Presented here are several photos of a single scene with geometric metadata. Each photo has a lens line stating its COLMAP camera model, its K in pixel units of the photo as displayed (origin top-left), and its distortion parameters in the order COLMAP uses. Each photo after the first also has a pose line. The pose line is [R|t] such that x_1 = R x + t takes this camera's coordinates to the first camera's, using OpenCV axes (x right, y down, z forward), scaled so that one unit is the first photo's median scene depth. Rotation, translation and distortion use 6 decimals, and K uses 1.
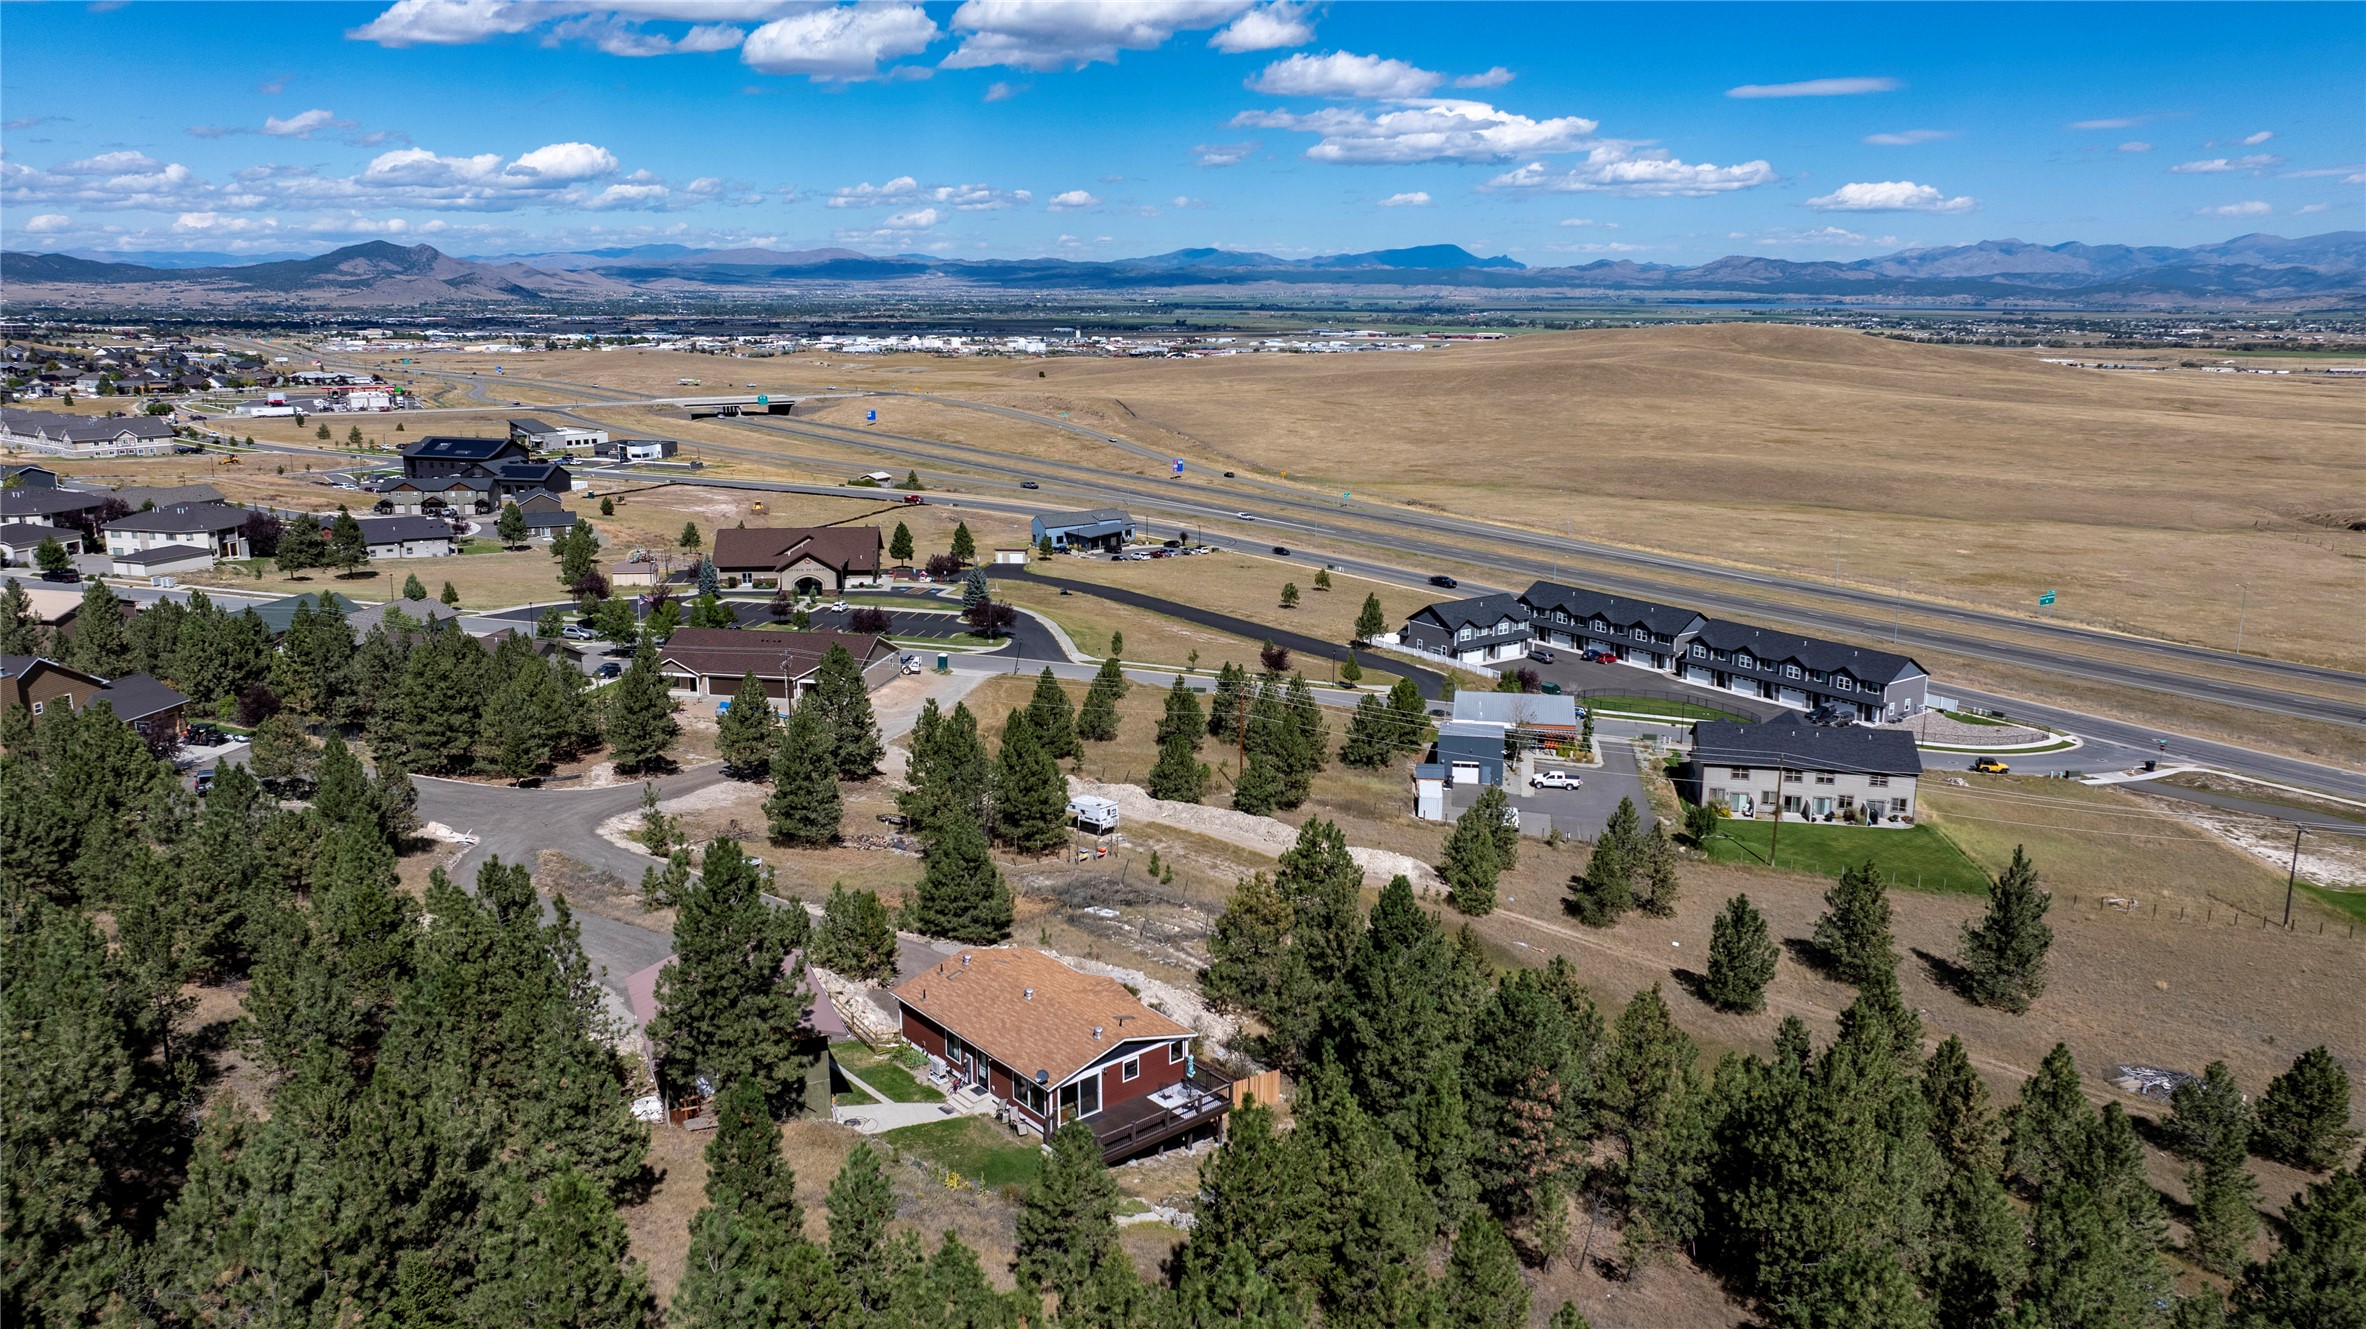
lens RADIAL K [[1643.4, 0, 1194.6], [0, 1643.4, 655.4], [0, 0, 1]] dist [-0.017217, 0.002186]
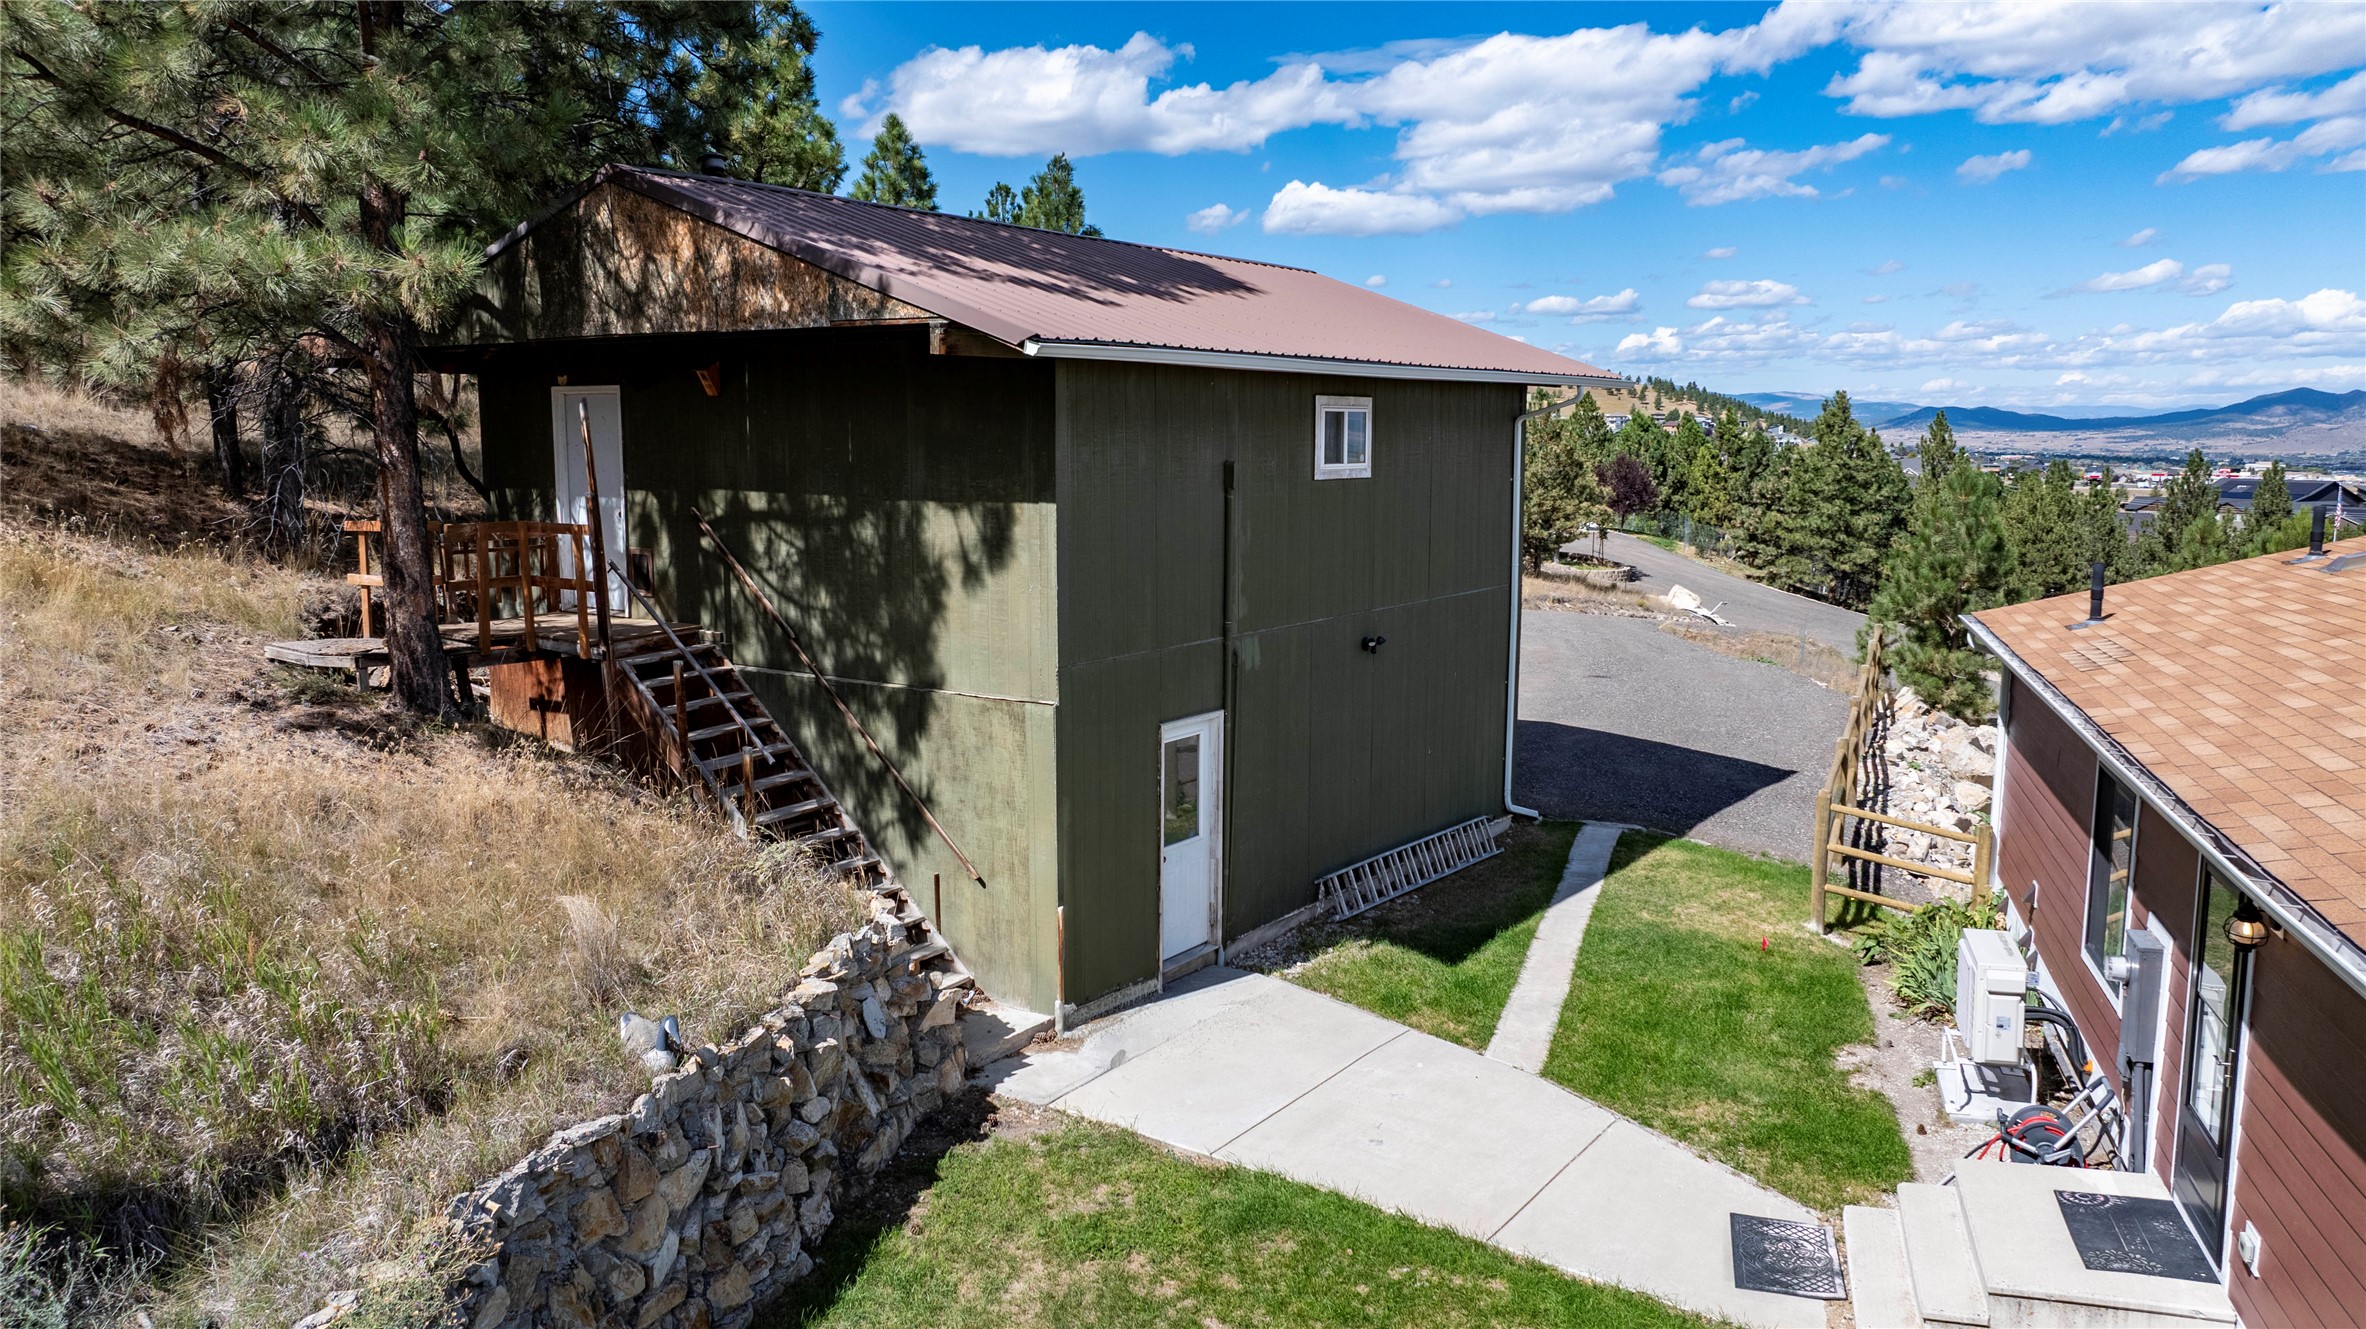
lens RADIAL K [[1643.4, 0, 1183.0], [0, 1643.4, 664.5], [0, 0, 1]] dist [-0.019907, -0.000355]
pose [[0.499457, 0.113940, -0.858813, -0.034049], [-0.186454, 0.982220, 0.021876, 0.106201], [0.846036, 0.149203, 0.511821, 0.395632]]
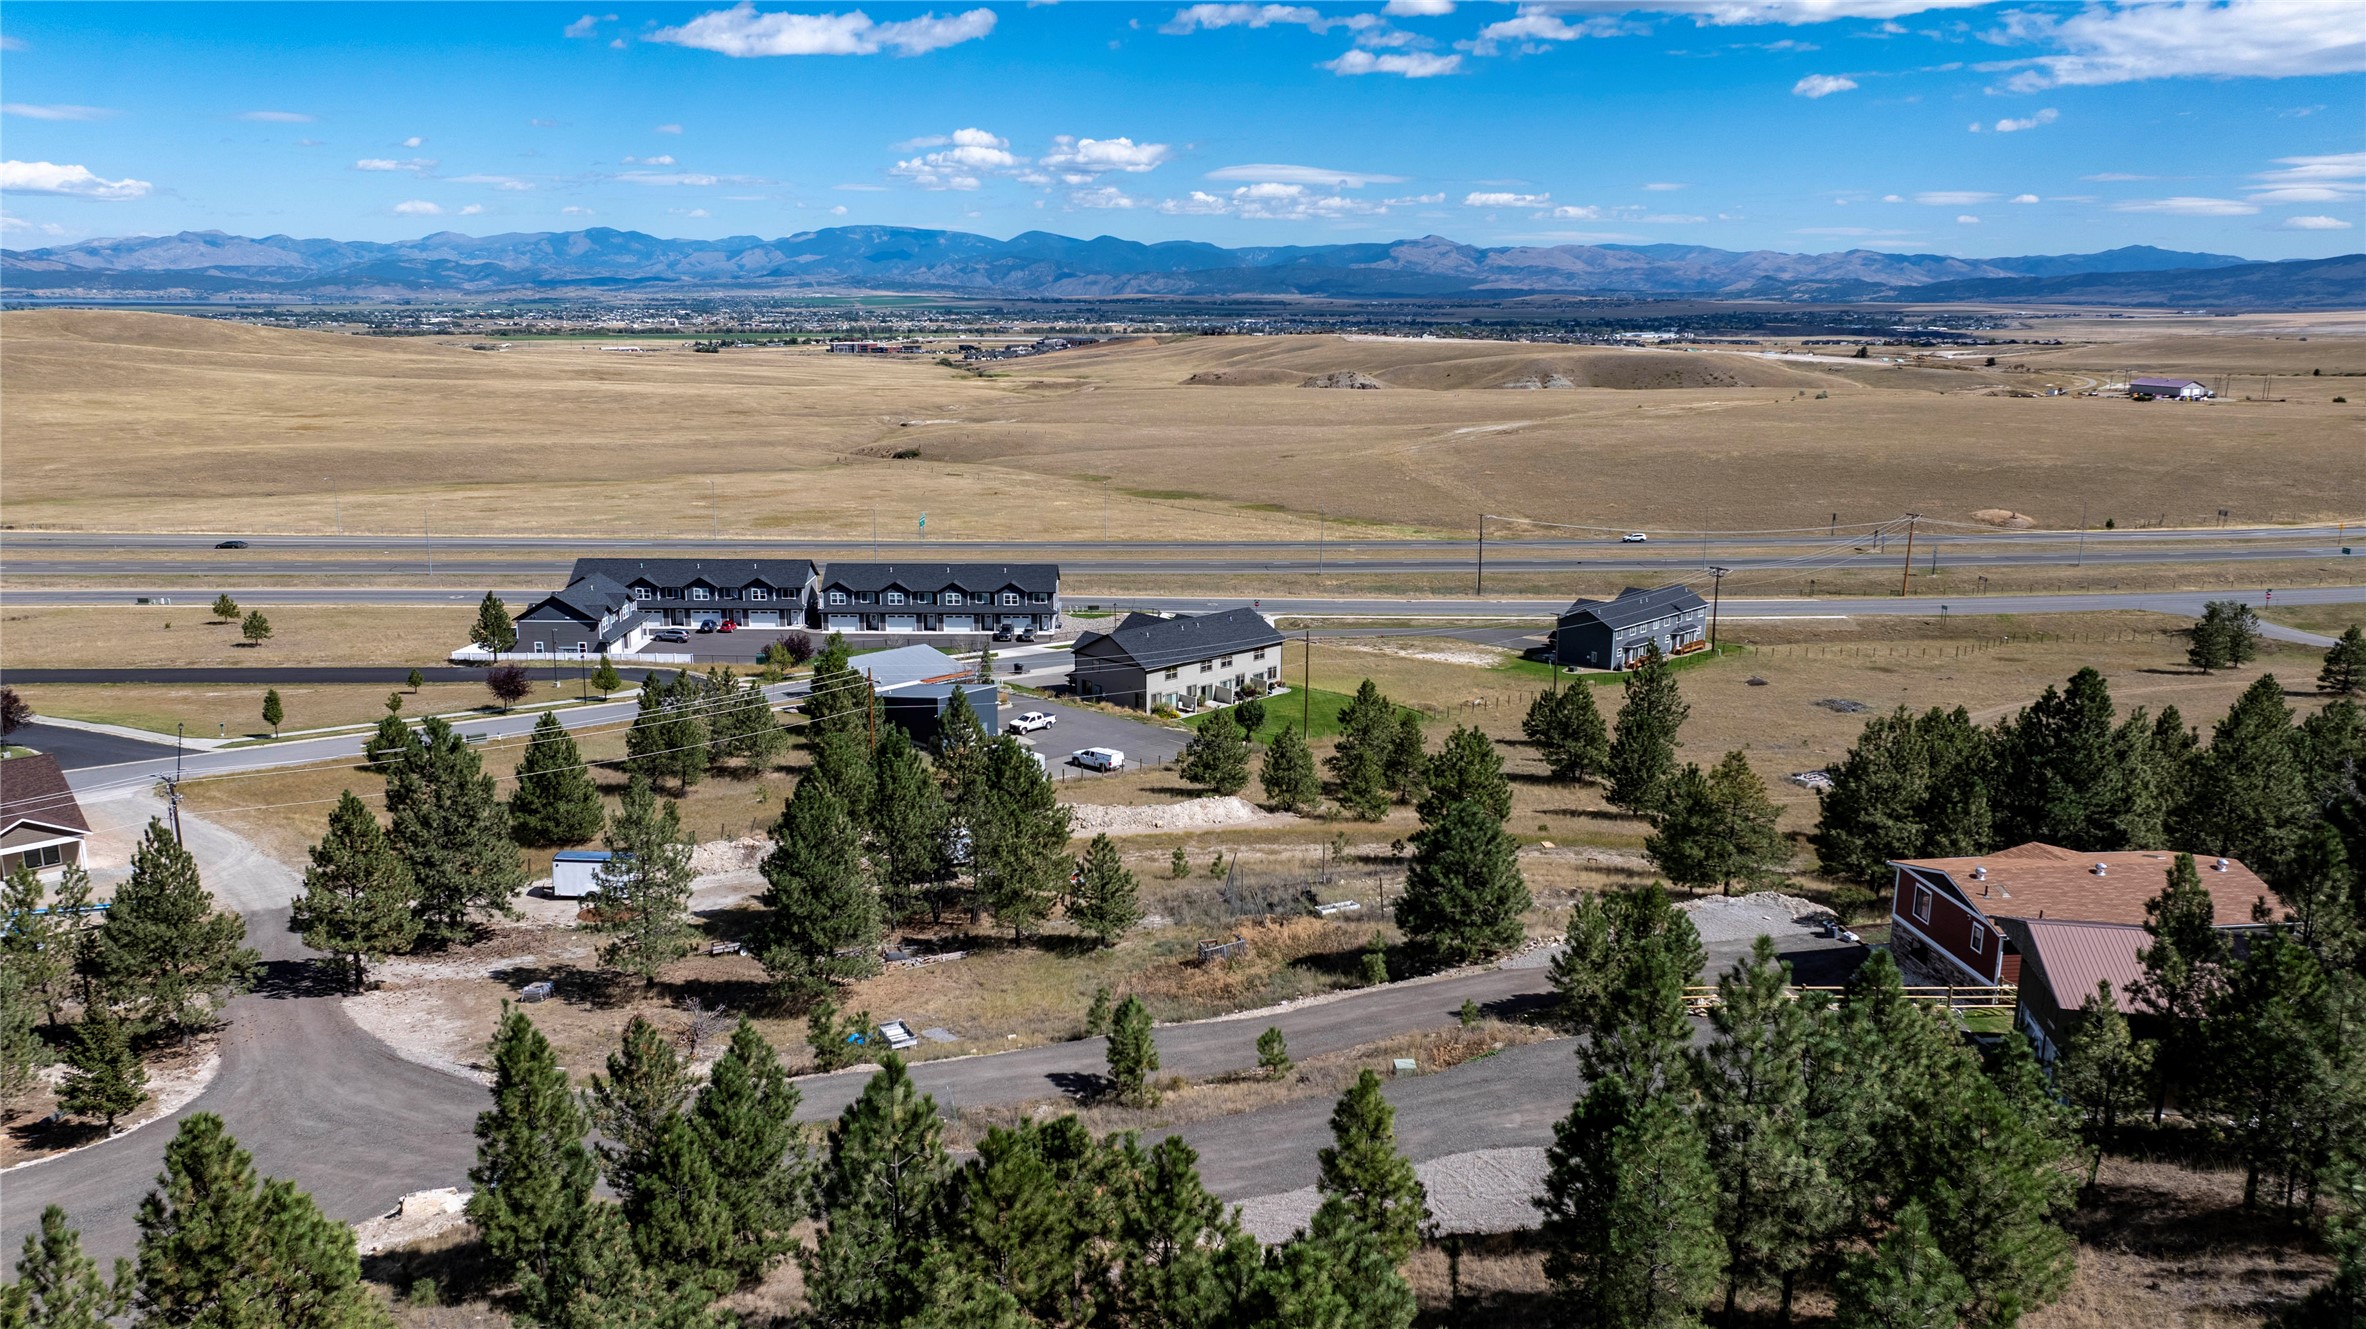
lens RADIAL K [[1643.4, 0, 1194.6], [0, 1643.4, 655.4], [0, 0, 1]] dist [-0.017217, 0.002186]
pose [[0.552735, -0.177366, 0.814264, -0.479712], [0.174718, 0.980037, 0.094875, -0.032657], [-0.814836, 0.089826, 0.572690, 0.405101]]
